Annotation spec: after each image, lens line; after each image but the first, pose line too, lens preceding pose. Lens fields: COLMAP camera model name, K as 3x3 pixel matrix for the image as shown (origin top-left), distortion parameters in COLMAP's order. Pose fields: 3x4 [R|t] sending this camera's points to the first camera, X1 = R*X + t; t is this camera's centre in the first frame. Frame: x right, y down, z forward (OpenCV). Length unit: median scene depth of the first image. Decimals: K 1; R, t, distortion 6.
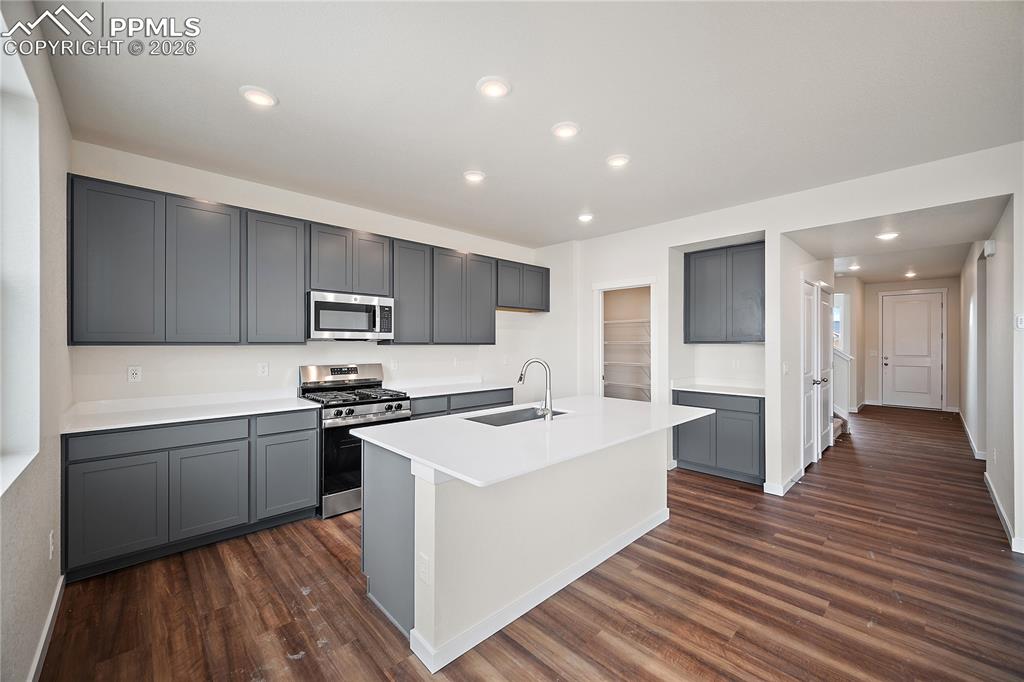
lens RADIAL K [[399.8, 0, 512.0], [0, 399.8, 341.0], [0, 0, 1]] dist [-0.003692, 0.000130]
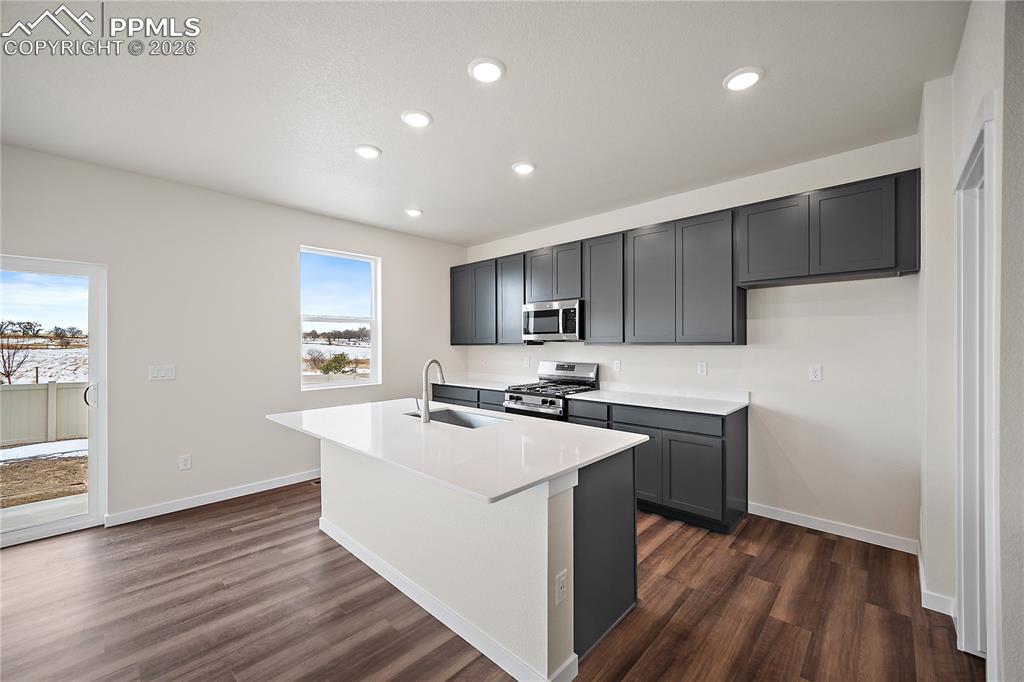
lens RADIAL K [[404.1, 0, 511.0], [0, 404.1, 342.2], [0, 0, 1]] dist [-0.001288, -0.000254]
pose [[0.052105, -0.007677, -0.998612, 0.864400], [0.008135, 0.999941, -0.007262, 0.010223], [0.998608, -0.007745, 0.052164, 0.917389]]
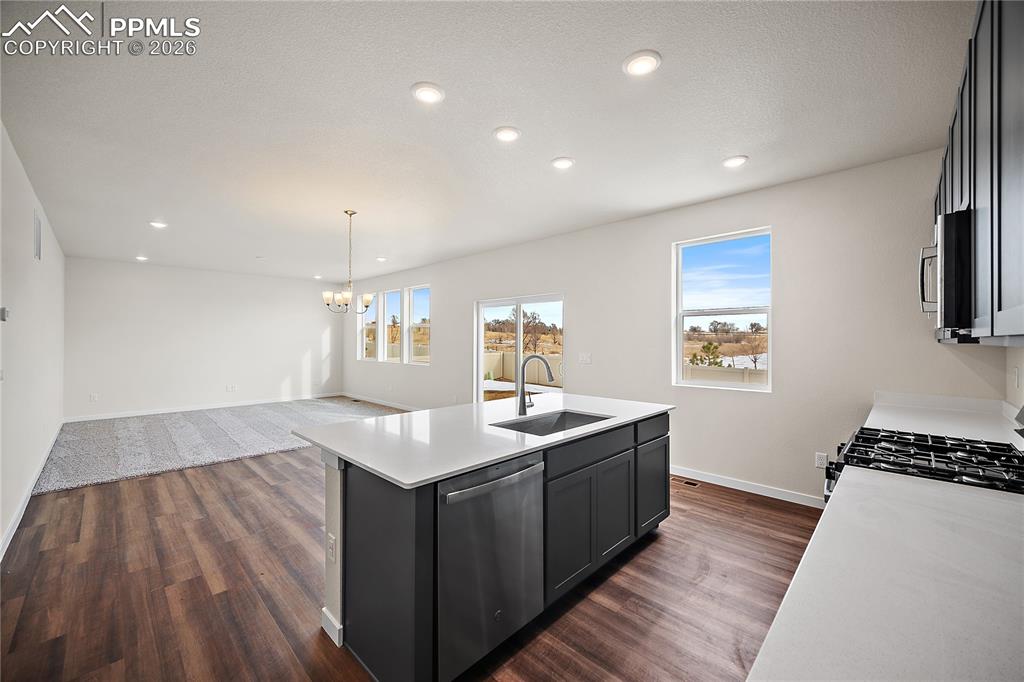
lens RADIAL K [[399.8, 0, 512.0], [0, 399.8, 341.0], [0, 0, 1]] dist [-0.003692, 0.000130]
pose [[-0.999402, -0.002197, -0.034497, 0.122394], [-0.002119, 0.999995, -0.002296, 0.009645], [0.034501, -0.002221, -0.999402, 1.592032]]
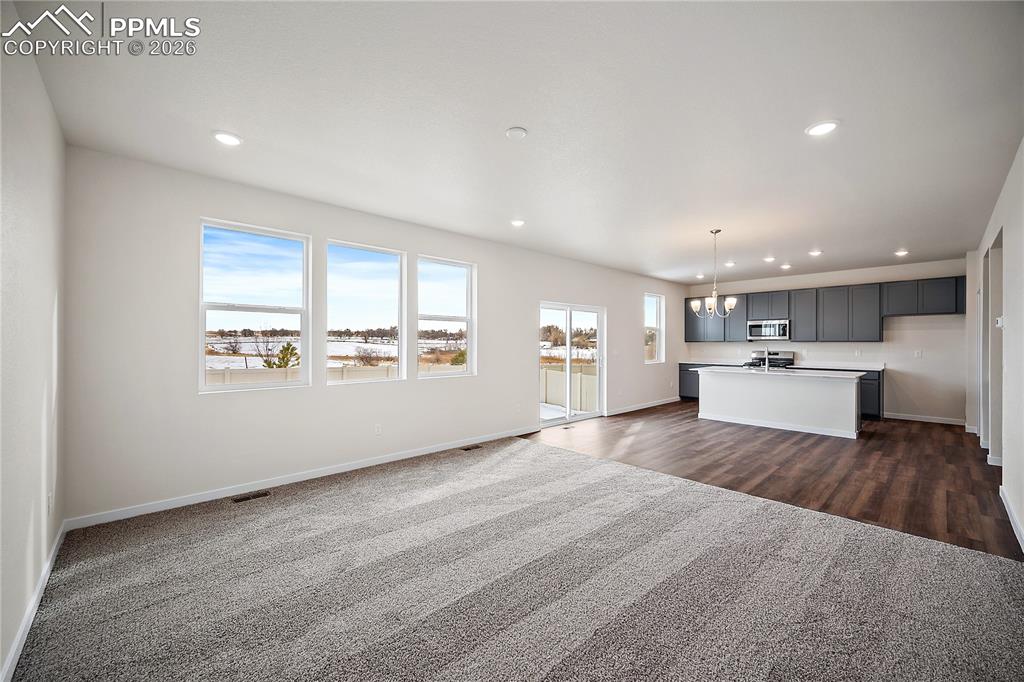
lens RADIAL K [[404.1, 0, 511.0], [0, 404.1, 342.2], [0, 0, 1]] dist [-0.001288, -0.000254]
pose [[-0.012067, -0.004161, -0.999919, 2.170653], [0.005029, 0.999978, -0.004222, 0.013790], [0.999915, -0.005080, -0.012046, -0.502658]]
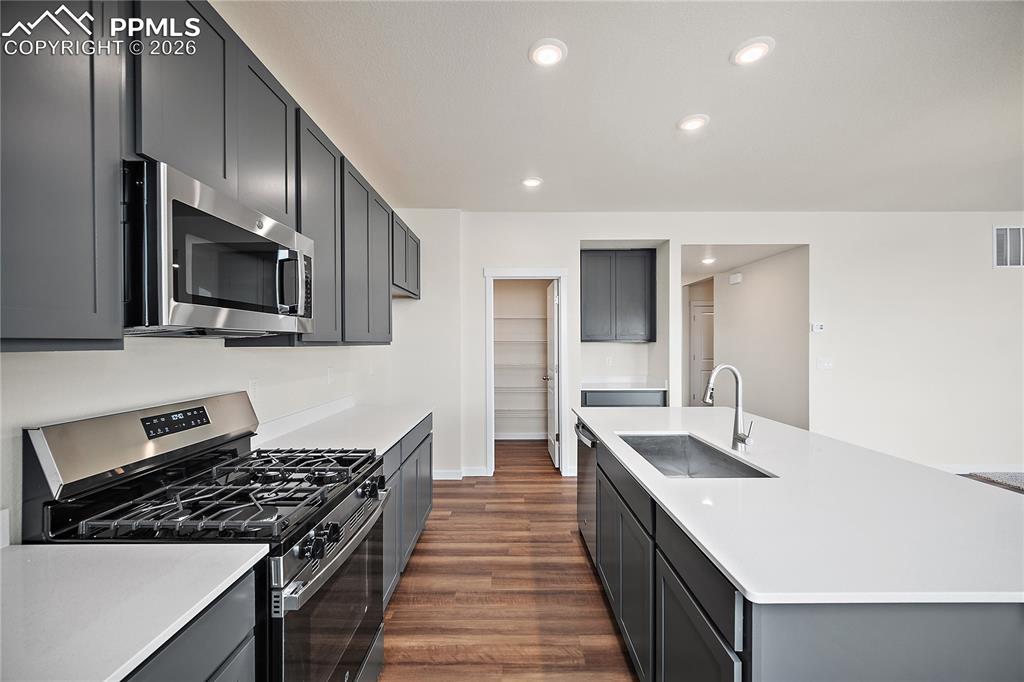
lens RADIAL K [[404.1, 0, 511.0], [0, 404.1, 342.2], [0, 0, 1]] dist [-0.001288, -0.000254]
pose [[0.688258, -0.001996, 0.725464, -0.560363], [-0.001515, 0.999990, 0.004189, 0.003745], [-0.725465, -0.003982, 0.688248, 0.632351]]
